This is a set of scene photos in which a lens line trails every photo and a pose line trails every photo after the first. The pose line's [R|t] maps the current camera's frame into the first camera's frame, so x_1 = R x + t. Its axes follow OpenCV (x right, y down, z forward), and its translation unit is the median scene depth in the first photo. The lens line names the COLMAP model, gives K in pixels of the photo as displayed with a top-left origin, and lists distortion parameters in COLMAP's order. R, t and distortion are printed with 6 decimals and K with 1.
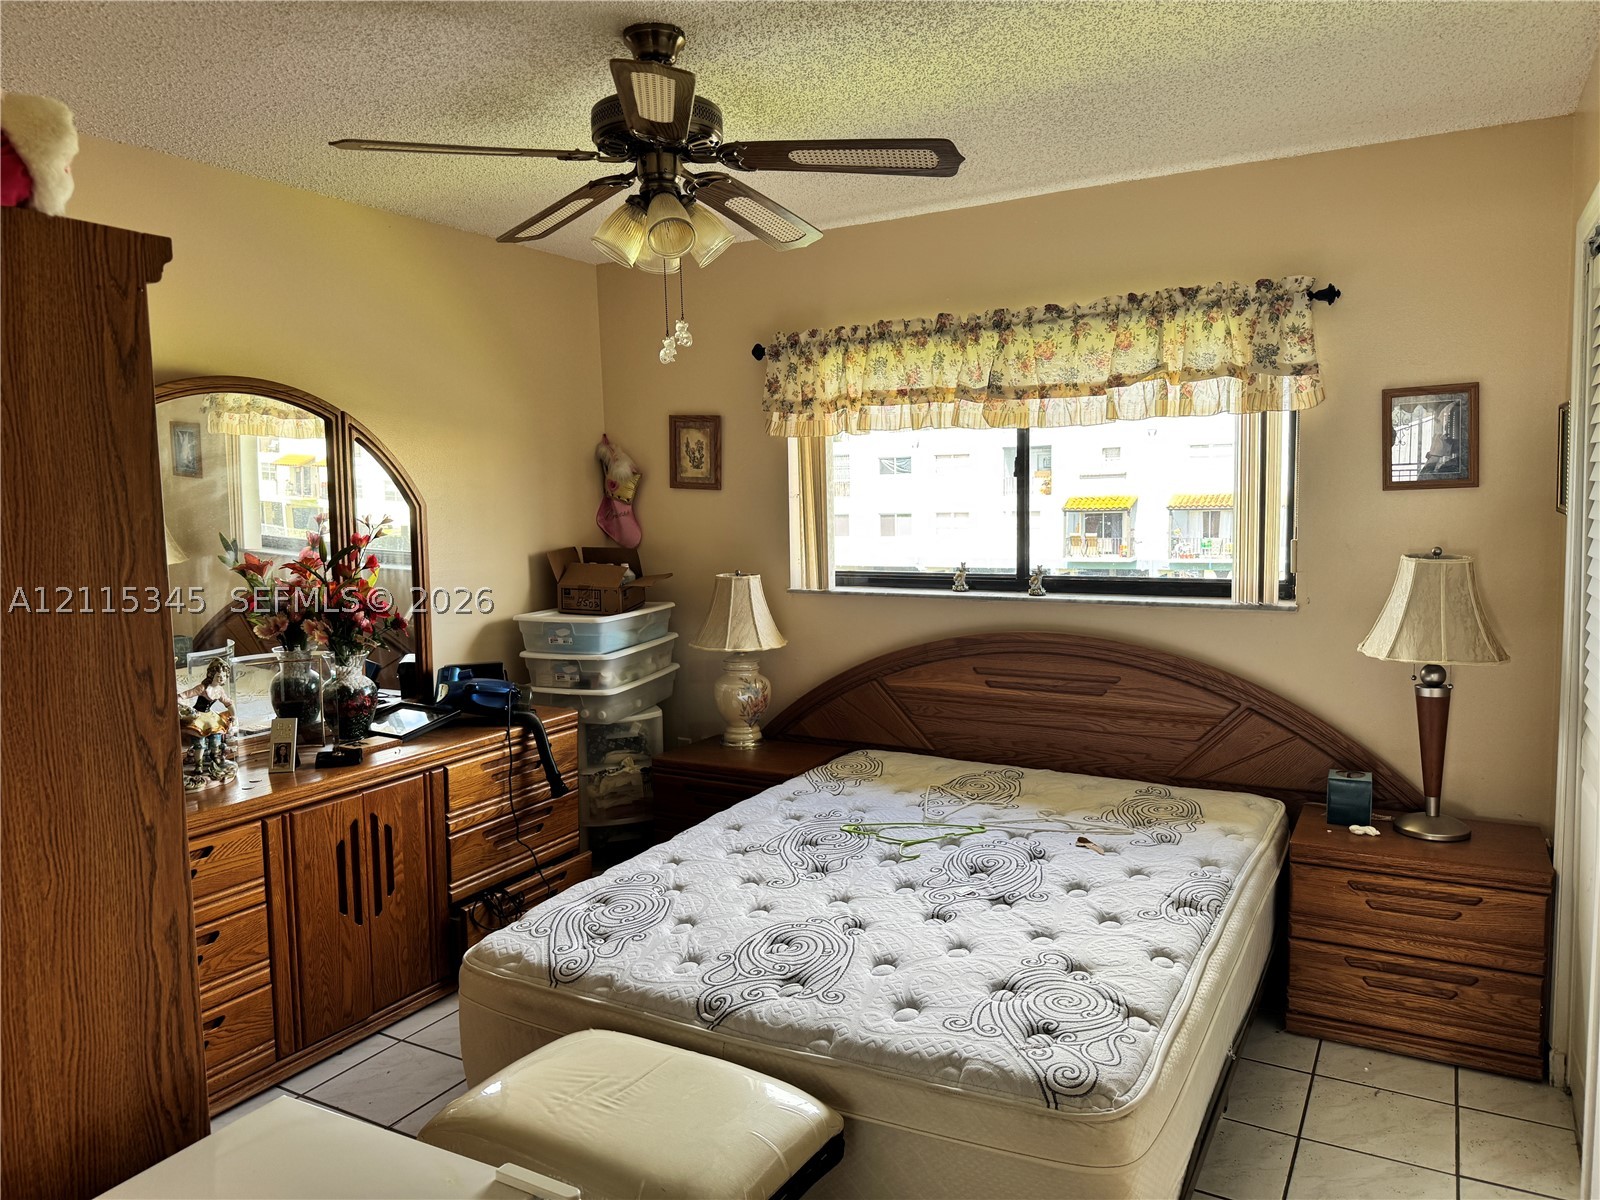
lens RADIAL K [[1144.2, 0, 801.4], [0, 1144.2, 590.9], [0, 0, 1]] dist [0.060726, -0.069295]
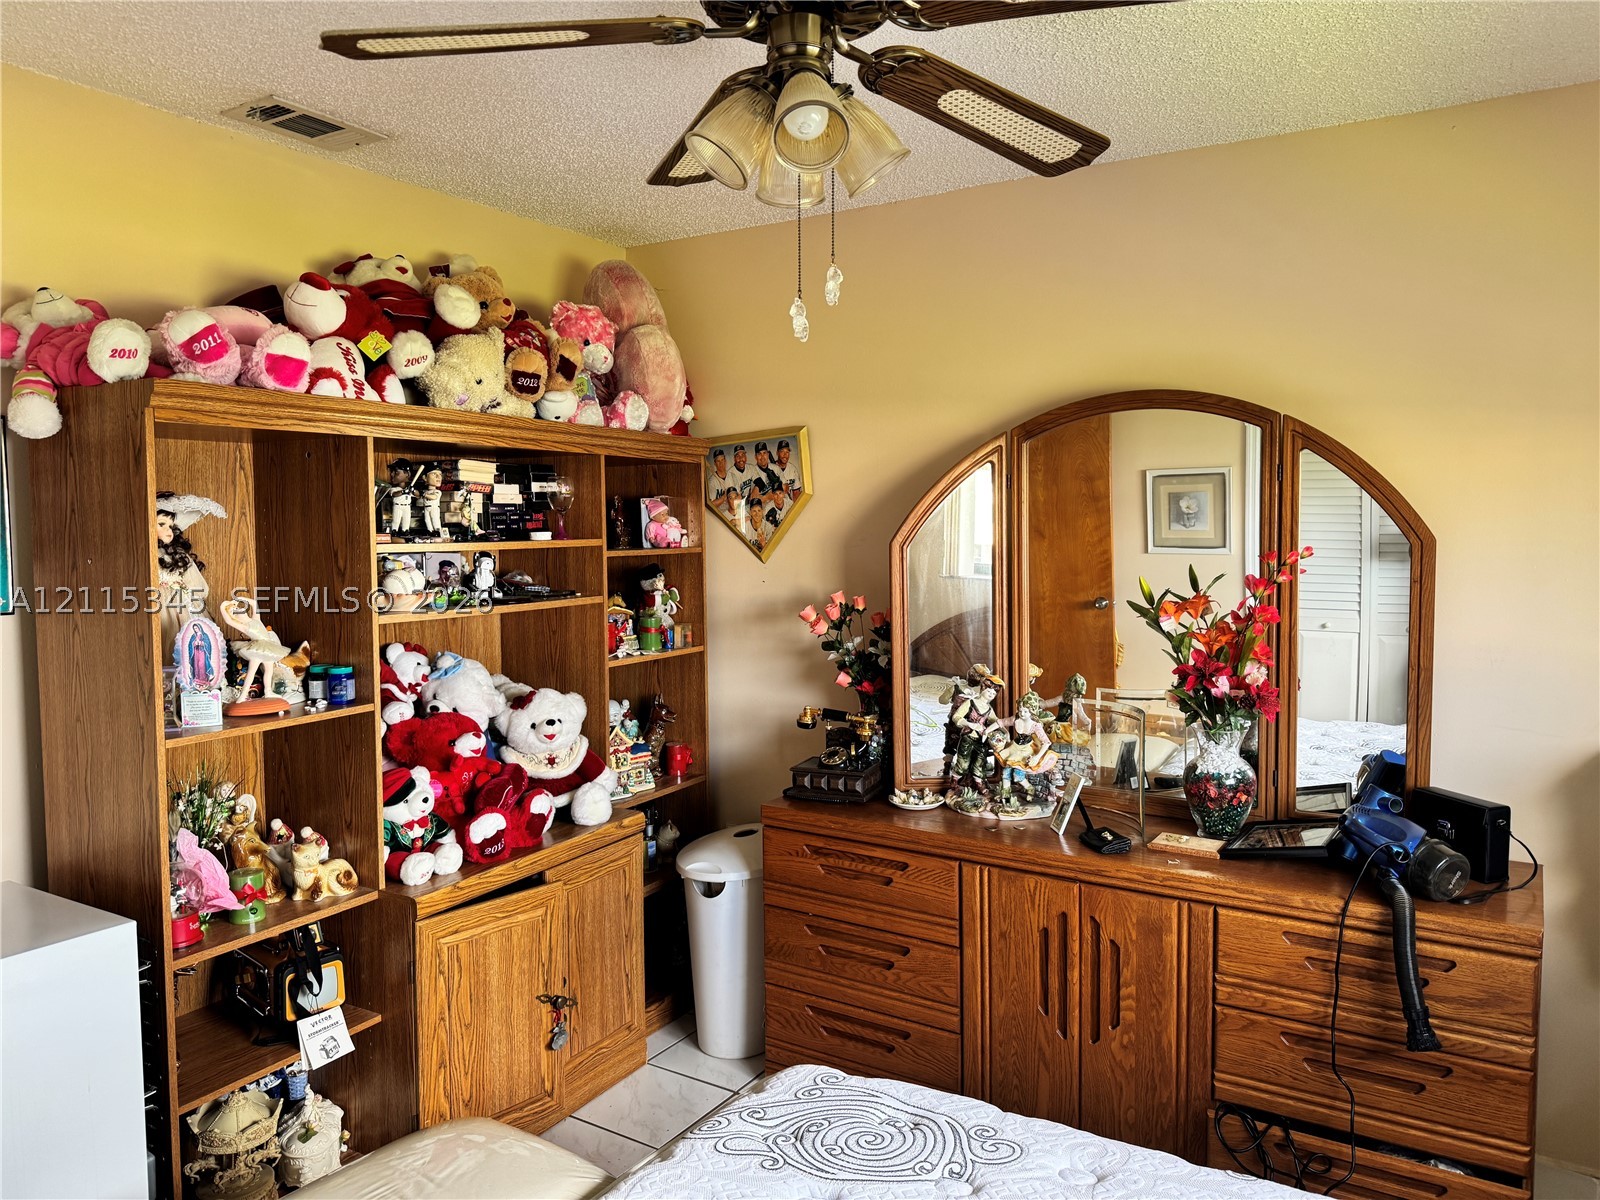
lens RADIAL K [[1144.2, 0, 801.1], [0, 1144.2, 598.1], [0, 0, 1]] dist [0.060726, -0.069295]
pose [[-0.079752, 0.089415, -0.992796, 0.432358], [-0.072374, 0.992821, 0.095231, -0.090847], [0.994184, 0.079447, -0.072709, 0.858432]]
